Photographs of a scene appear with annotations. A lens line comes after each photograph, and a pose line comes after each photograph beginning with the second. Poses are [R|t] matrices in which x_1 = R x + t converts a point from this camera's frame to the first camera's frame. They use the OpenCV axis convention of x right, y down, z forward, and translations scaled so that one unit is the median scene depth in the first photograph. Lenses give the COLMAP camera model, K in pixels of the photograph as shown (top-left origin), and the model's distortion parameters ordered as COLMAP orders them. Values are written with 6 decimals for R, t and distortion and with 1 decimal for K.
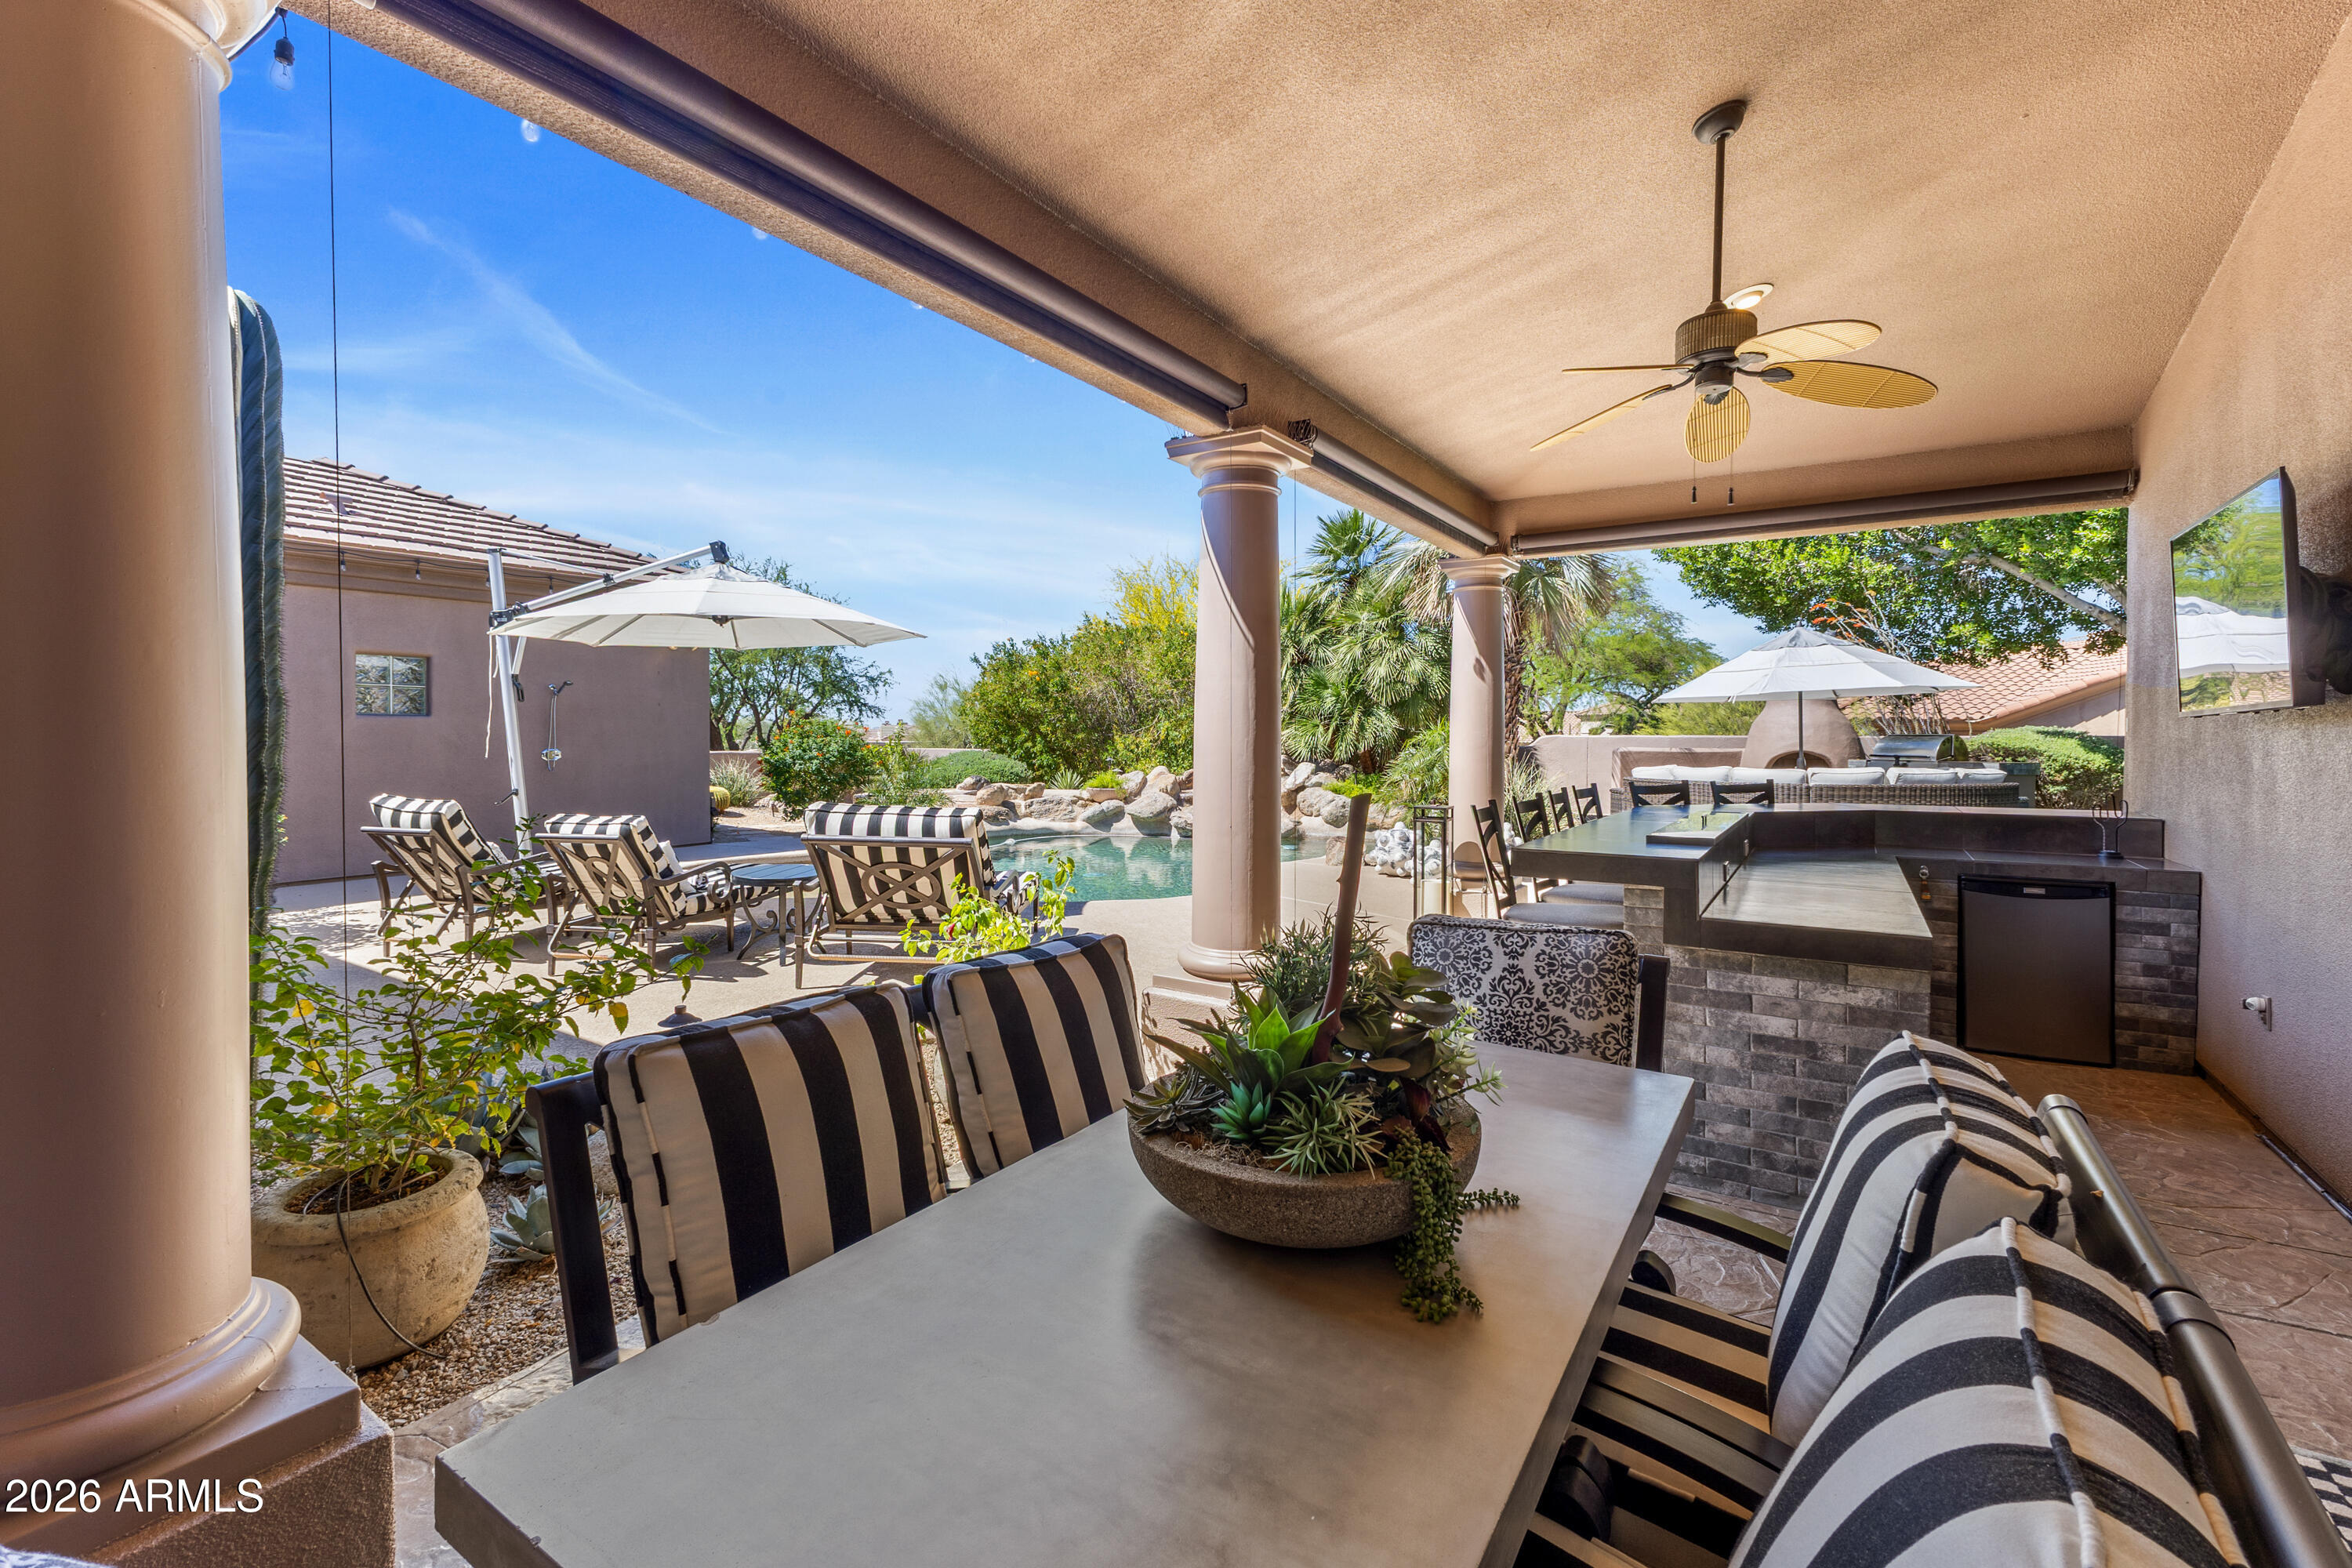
lens RADIAL K [[1016.5, 0, 1176.0], [0, 1016.5, 784.0], [0, 0, 1]] dist [0.026553, -0.008824]
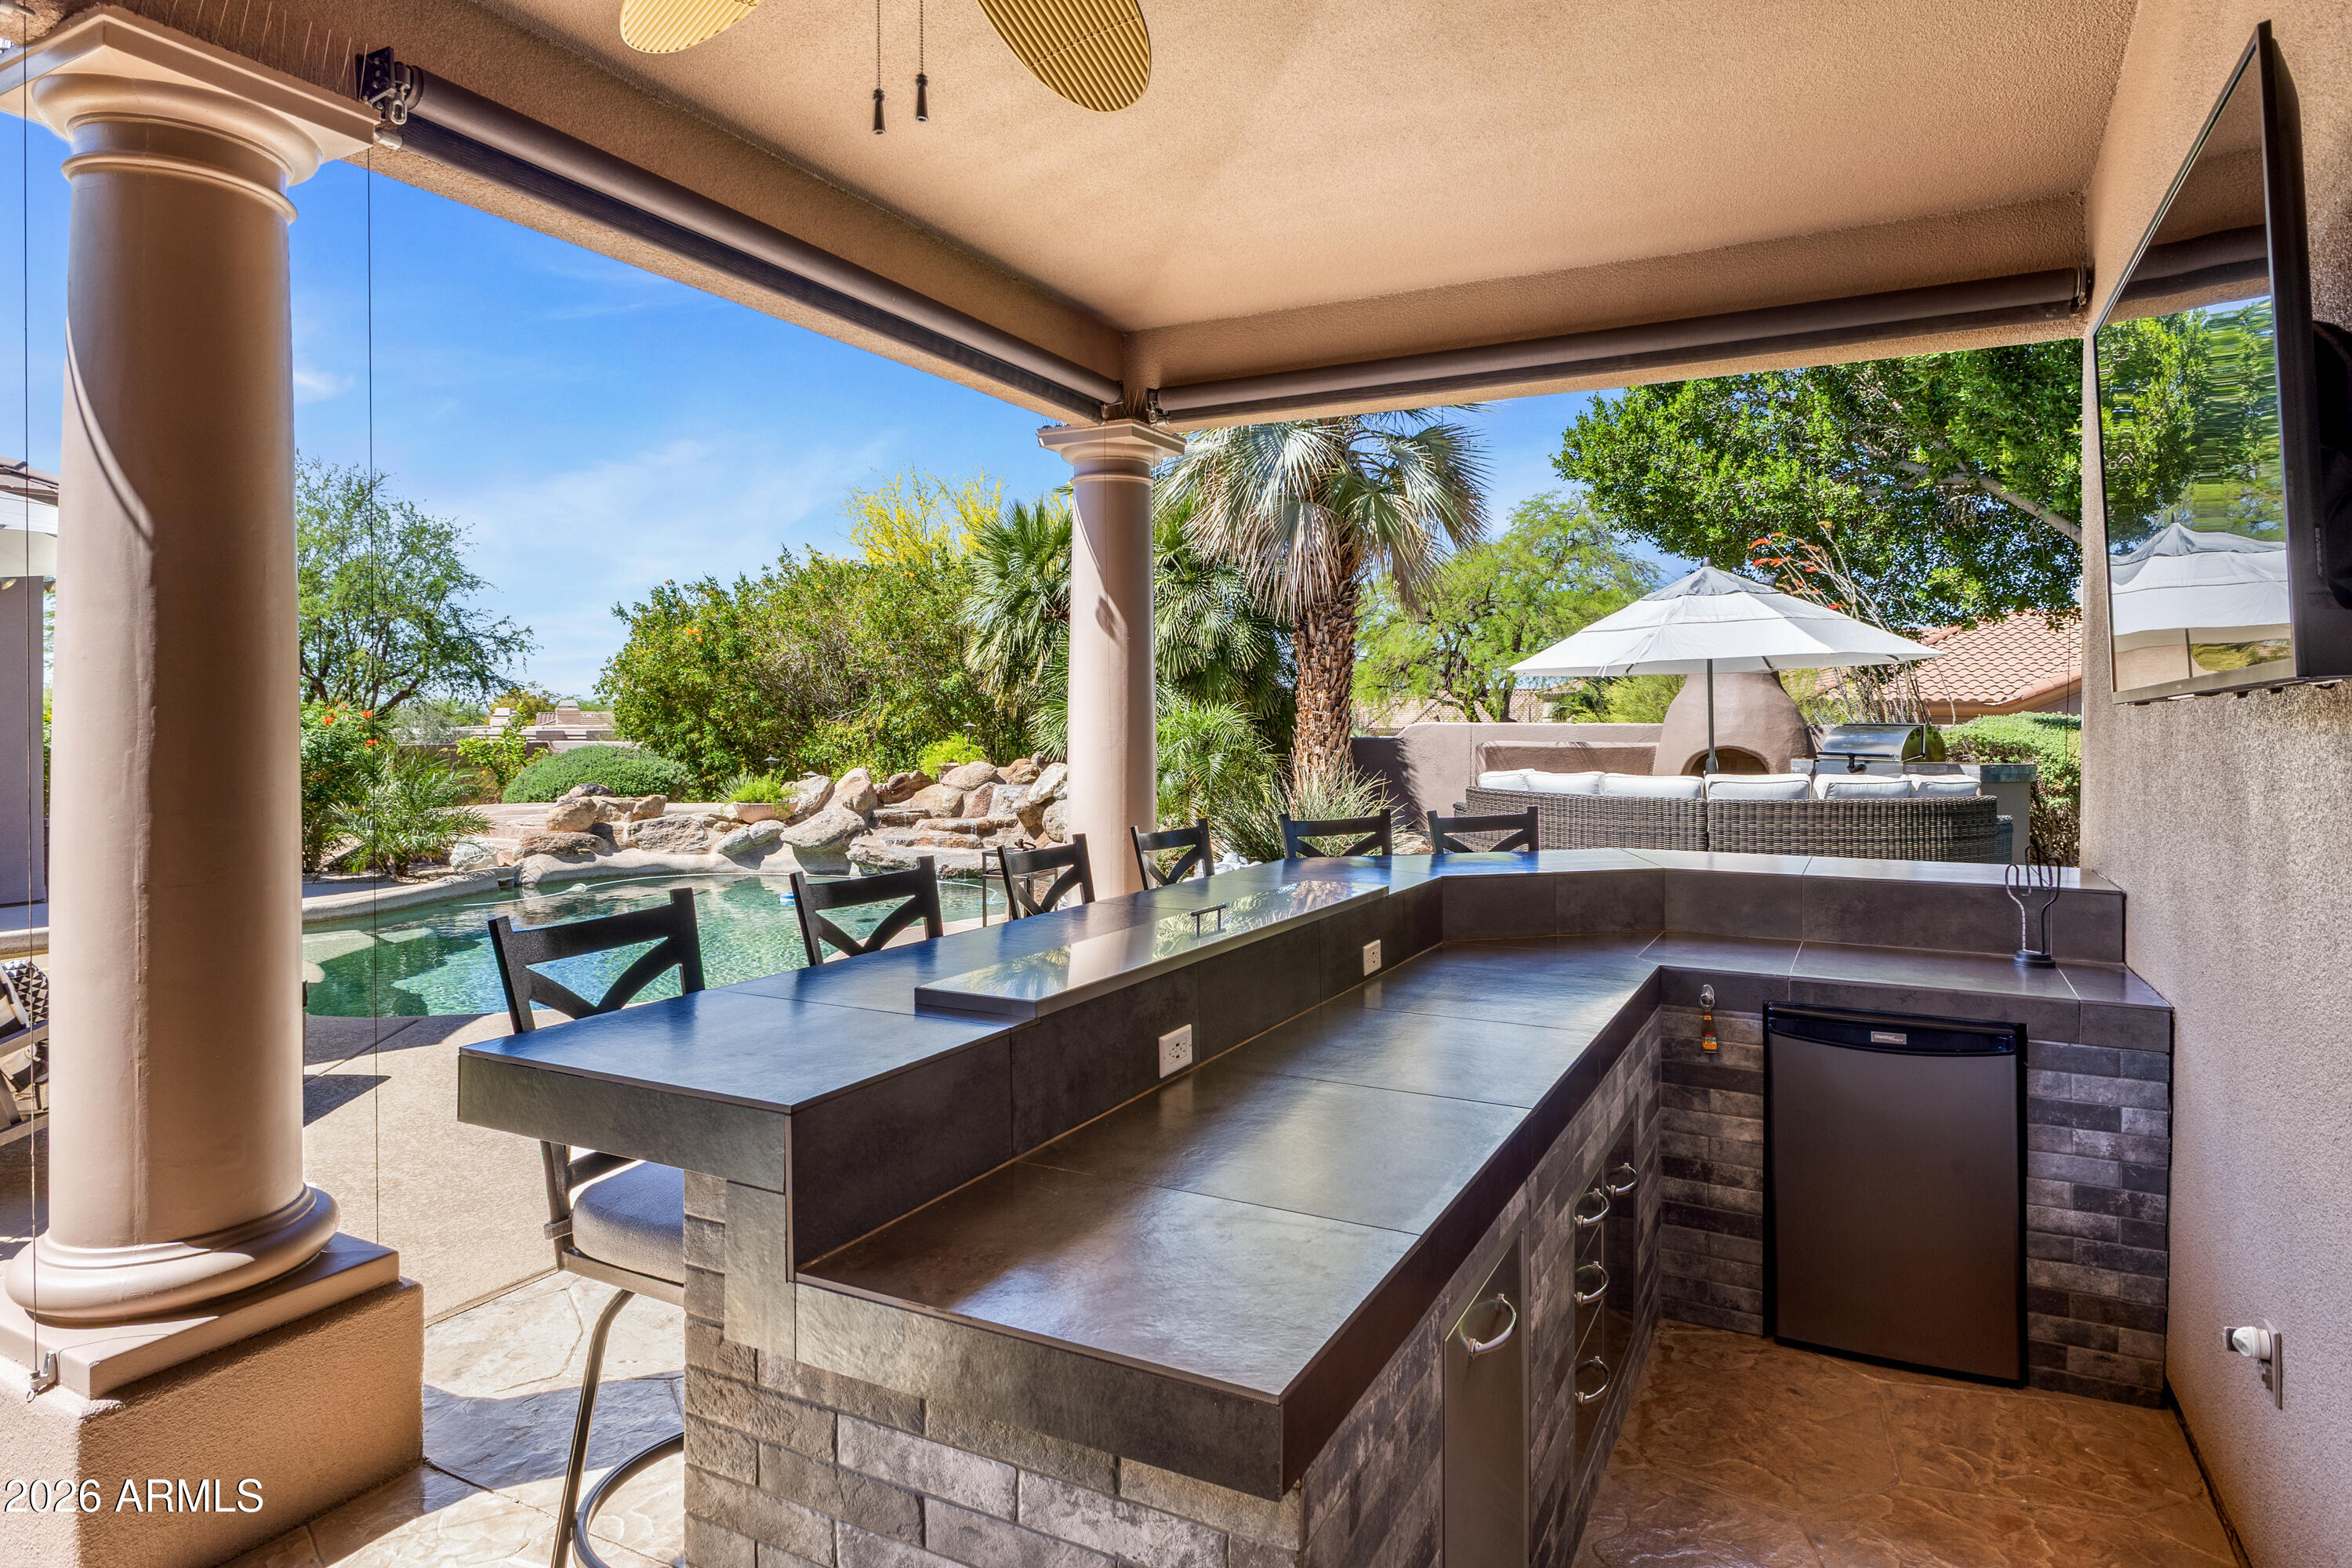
lens RADIAL K [[1328.6, 0, 1170.0], [0, 1328.6, 775.7], [0, 0, 1]] dist [0.000069, 0.001105]
pose [[0.996023, -0.004110, 0.089005, 0.151955], [0.004617, 0.999974, -0.005489, -0.009436], [-0.088980, 0.005878, 0.996016, 0.134844]]
